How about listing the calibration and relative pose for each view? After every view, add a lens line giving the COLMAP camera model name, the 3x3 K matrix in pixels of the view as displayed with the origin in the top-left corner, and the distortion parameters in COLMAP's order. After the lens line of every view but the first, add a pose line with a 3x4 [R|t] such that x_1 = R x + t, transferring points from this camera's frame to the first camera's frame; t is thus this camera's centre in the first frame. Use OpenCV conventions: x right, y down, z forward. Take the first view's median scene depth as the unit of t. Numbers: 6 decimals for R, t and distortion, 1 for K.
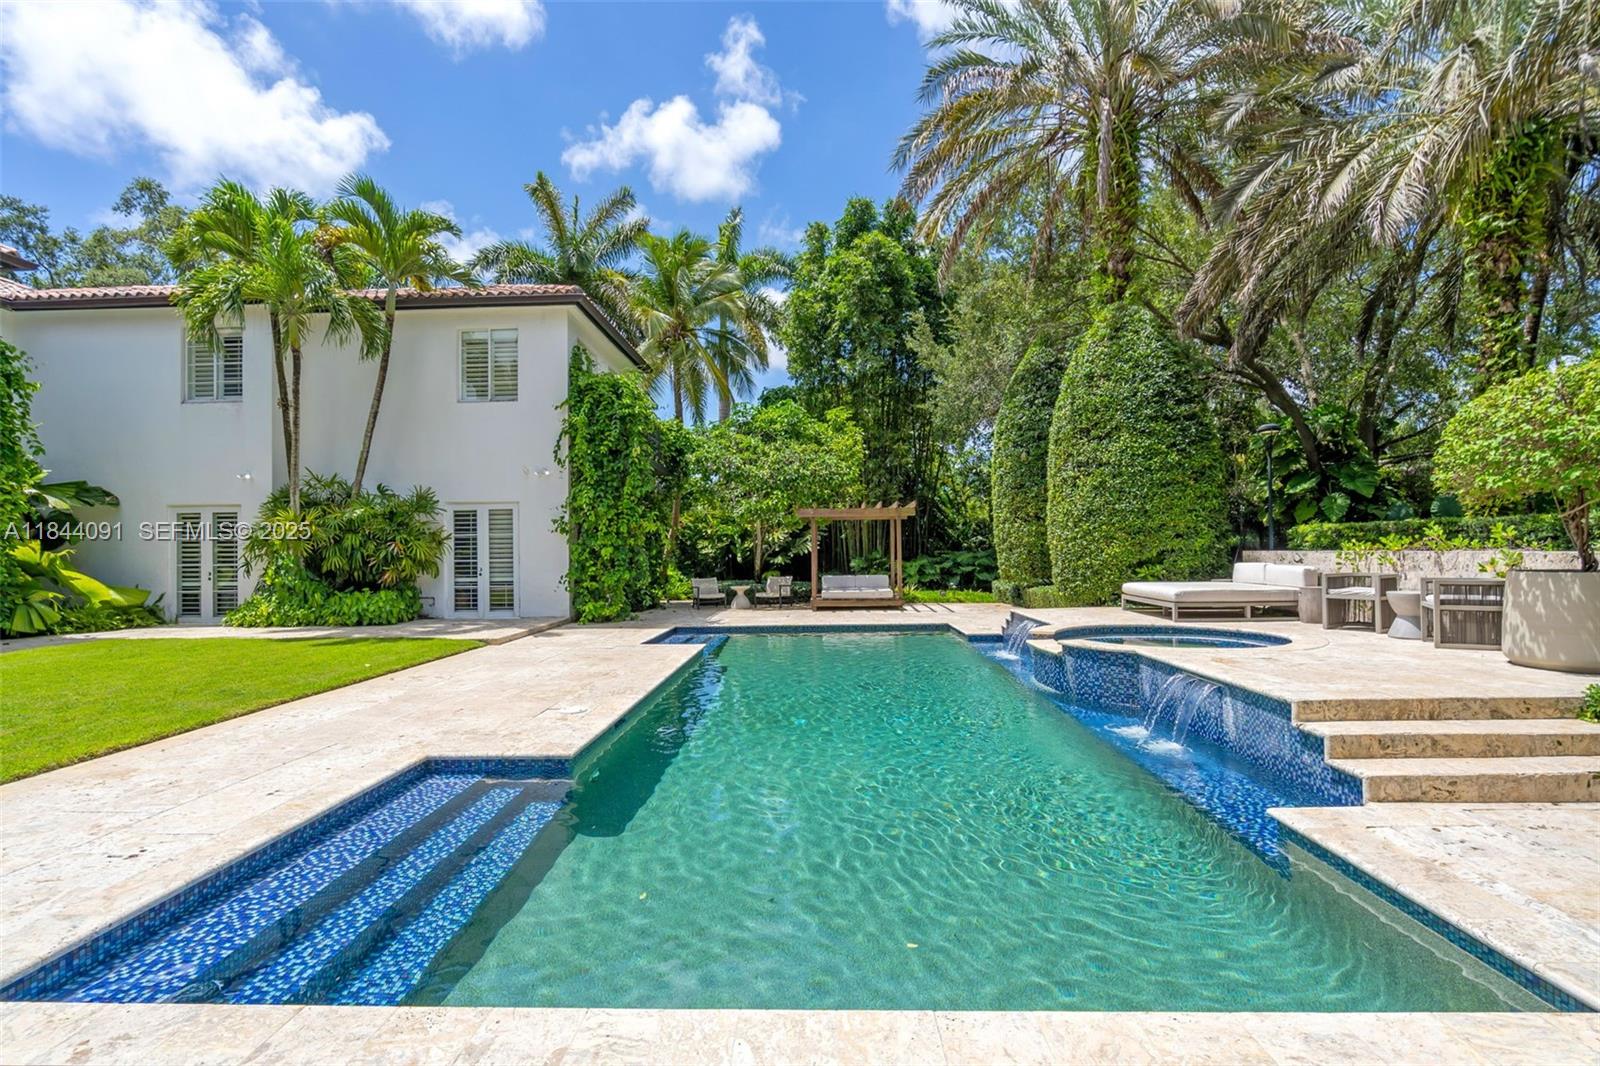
lens RADIAL K [[724.1, 0, 794.3], [0, 724.1, 544.6], [0, 0, 1]] dist [0.001084, 0.000410]
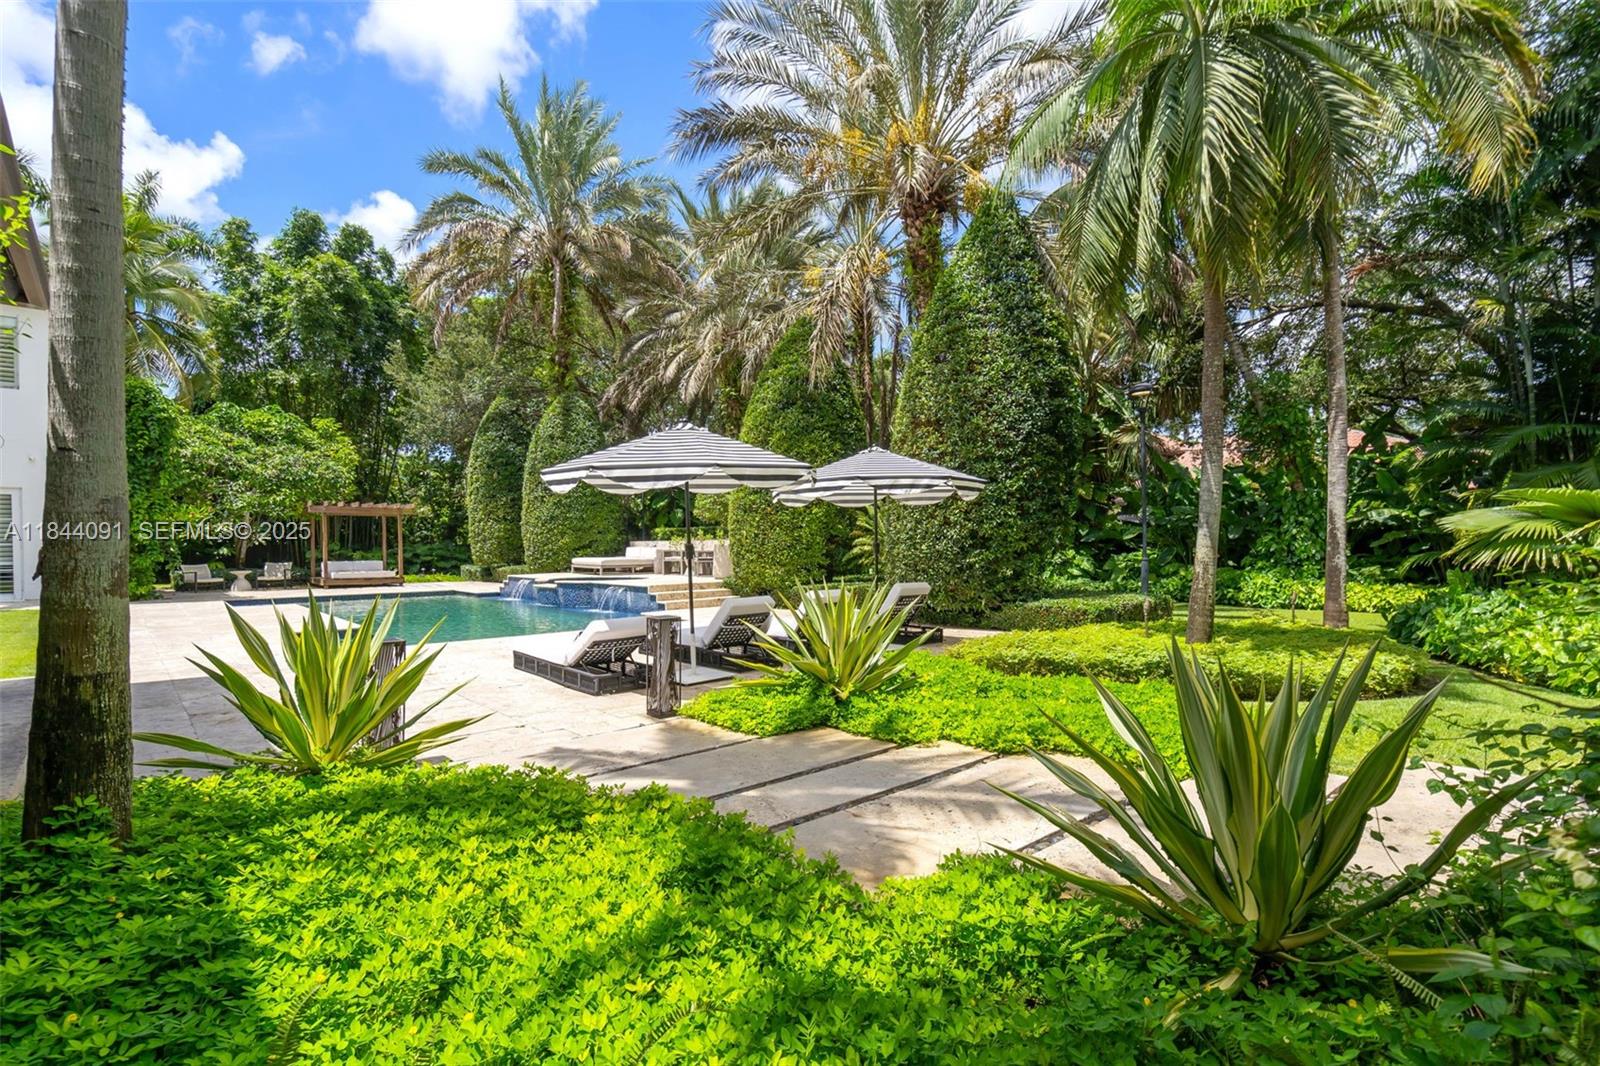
lens RADIAL K [[724.1, 0, 794.3], [0, 724.1, 544.6], [0, 0, 1]] dist [0.001084, 0.000410]
pose [[0.706355, 0.006283, 0.707830, -0.347424], [-0.007733, 0.999969, -0.001160, 0.014154], [-0.707816, -0.004654, 0.706382, -0.532678]]
